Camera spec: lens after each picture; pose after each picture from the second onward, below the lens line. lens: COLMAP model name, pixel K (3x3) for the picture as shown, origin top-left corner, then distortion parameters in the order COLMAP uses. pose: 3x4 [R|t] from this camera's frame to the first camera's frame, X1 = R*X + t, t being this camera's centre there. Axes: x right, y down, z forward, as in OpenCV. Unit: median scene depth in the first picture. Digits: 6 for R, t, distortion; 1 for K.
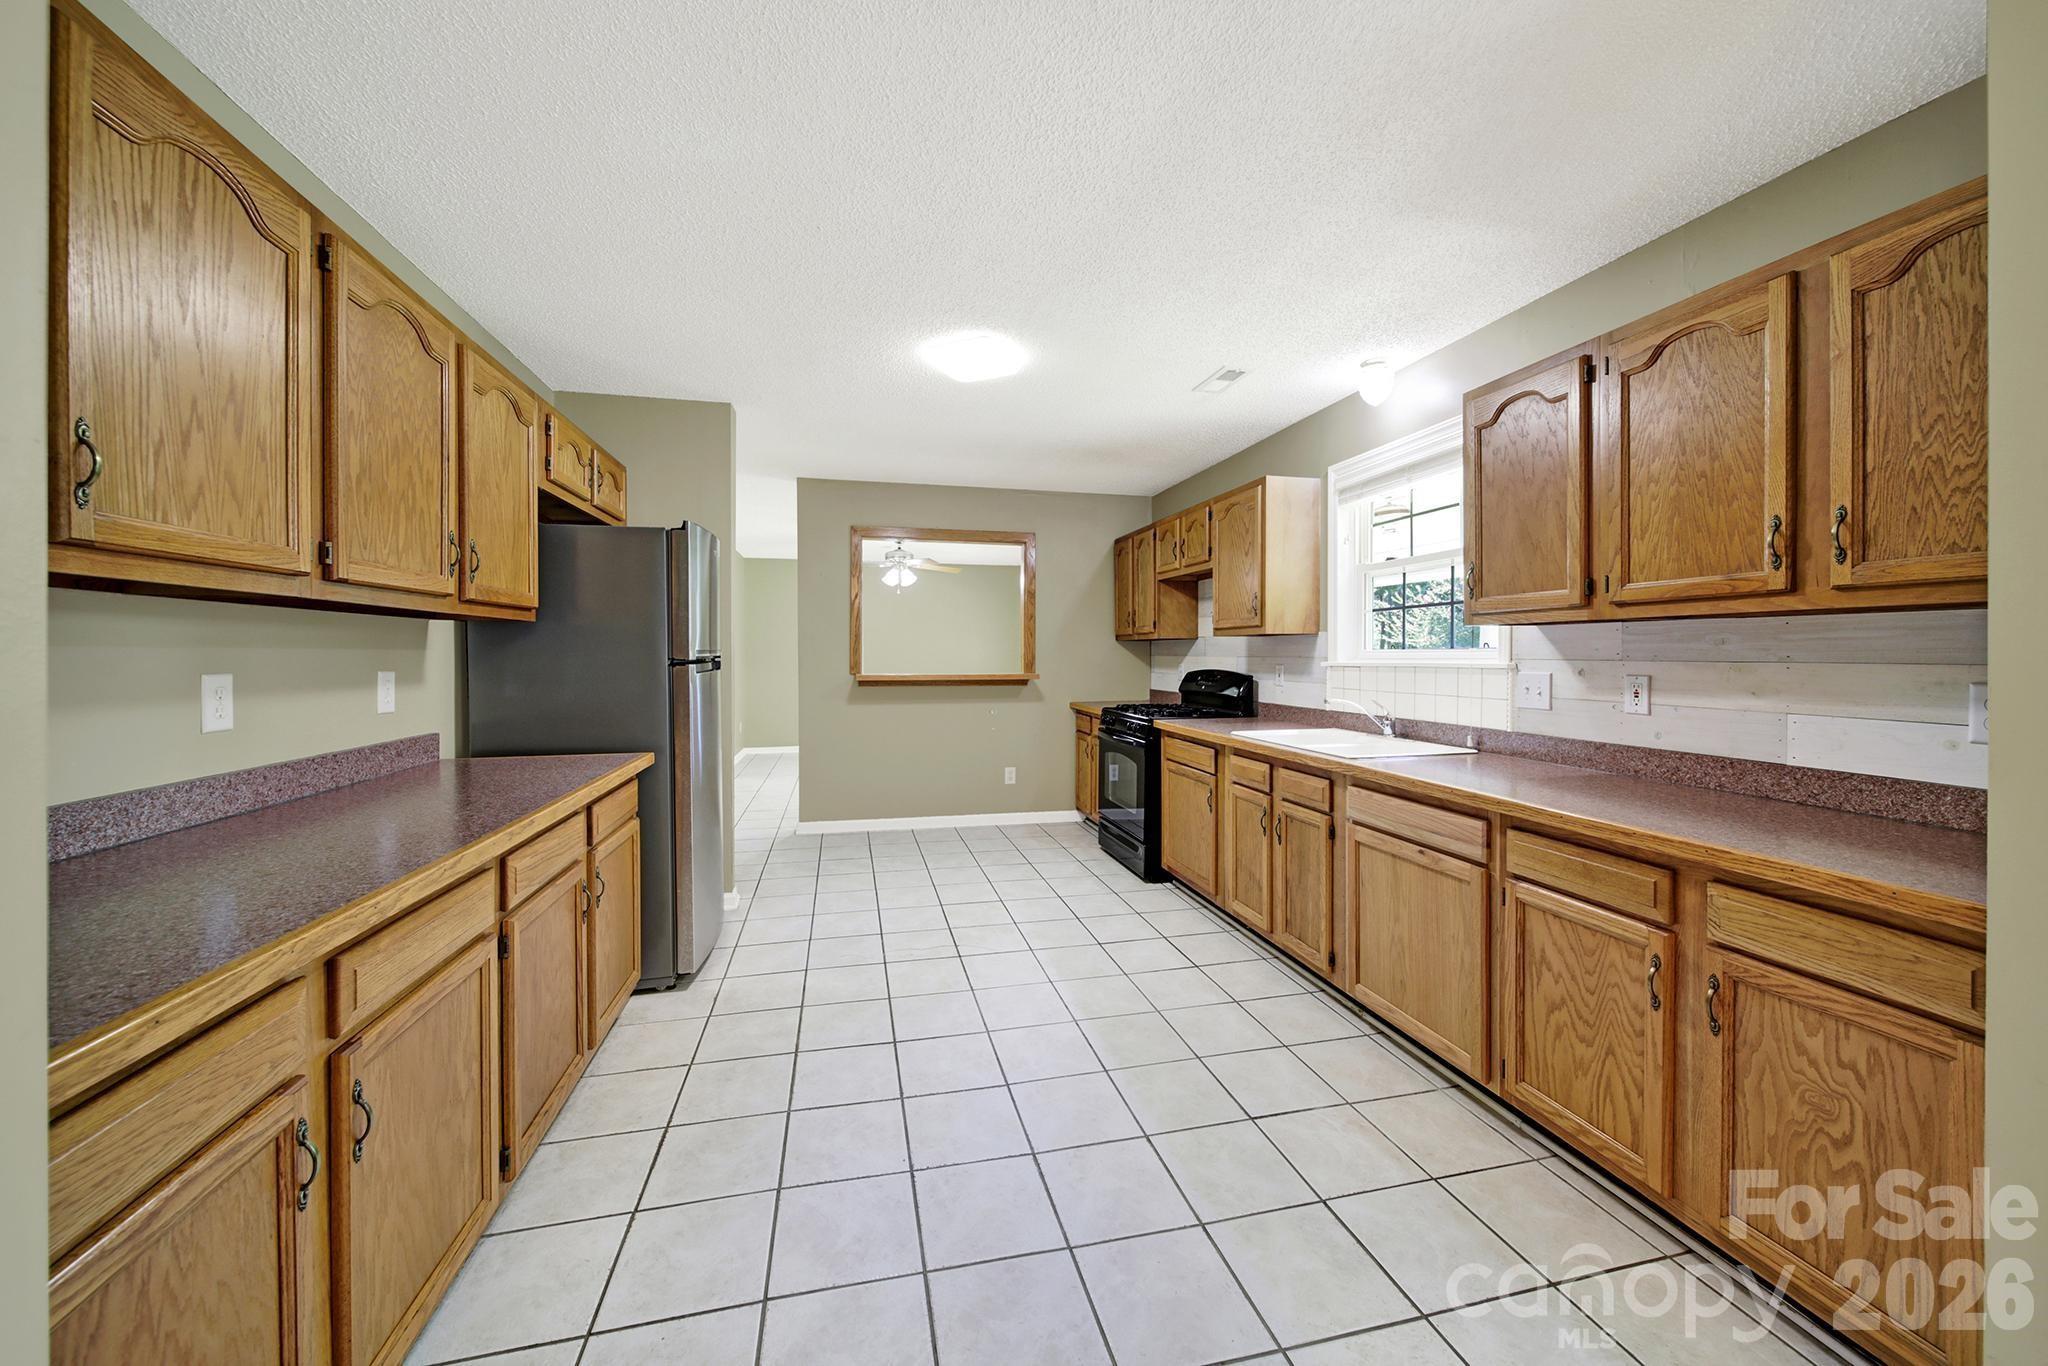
lens RADIAL K [[744.4, 0, 1027.1], [0, 744.4, 666.0], [0, 0, 1]] dist [-0.000718, -0.000091]
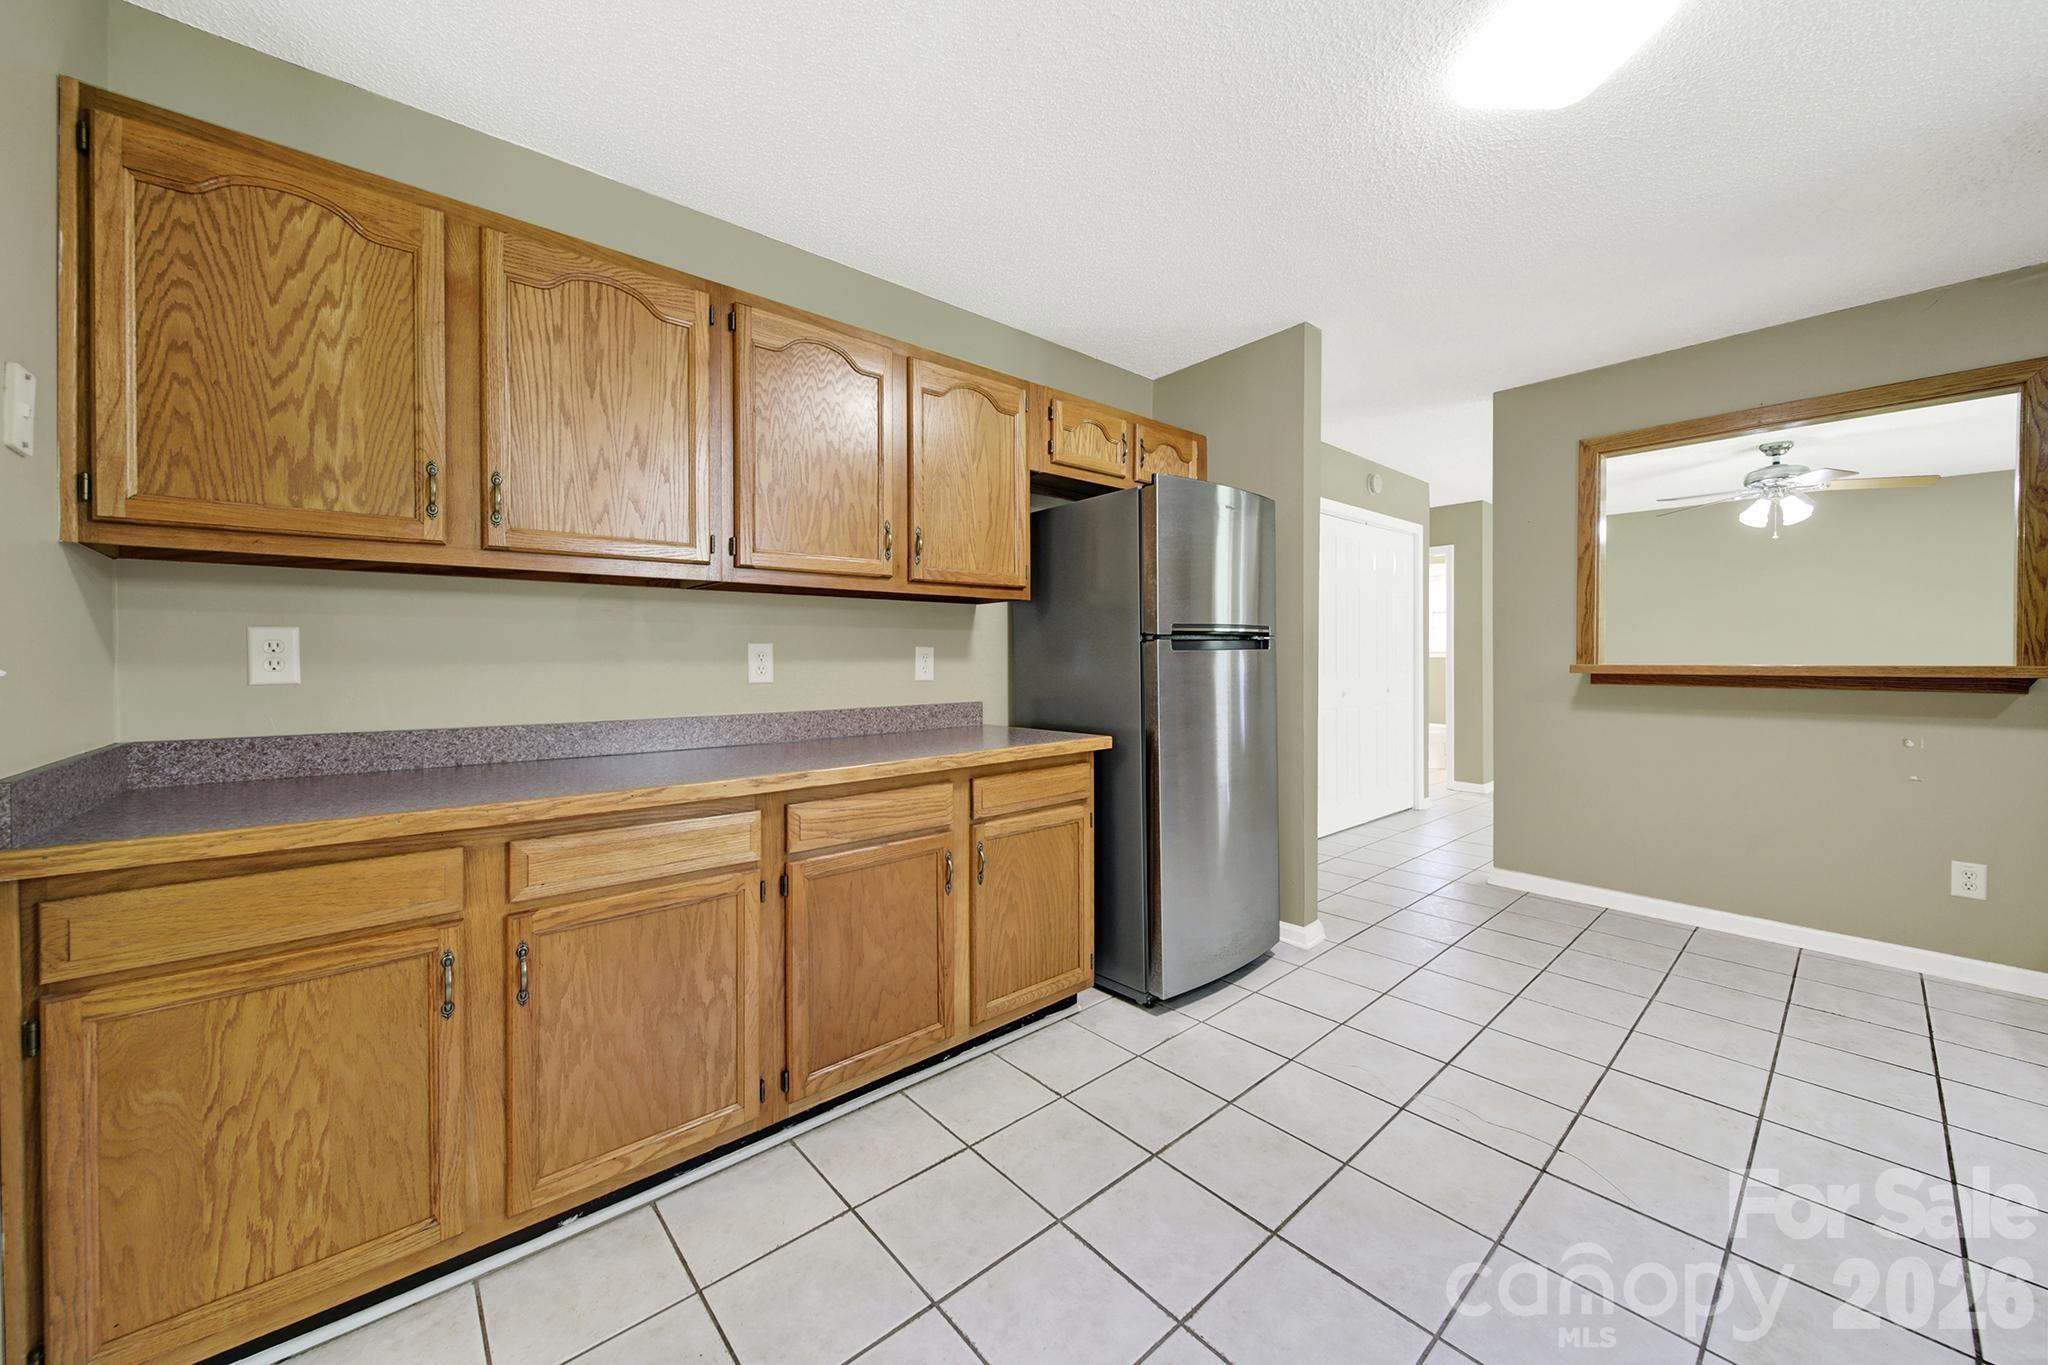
lens RADIAL K [[767.8, 0, 1021.4], [0, 767.8, 658.2], [0, 0, 1]] dist [-0.000004, 0.000251]
pose [[0.460237, -0.003531, -0.887789, 0.320566], [-0.008236, 0.999932, -0.008247, 0.033946], [0.887758, 0.011108, 0.460177, 0.546518]]
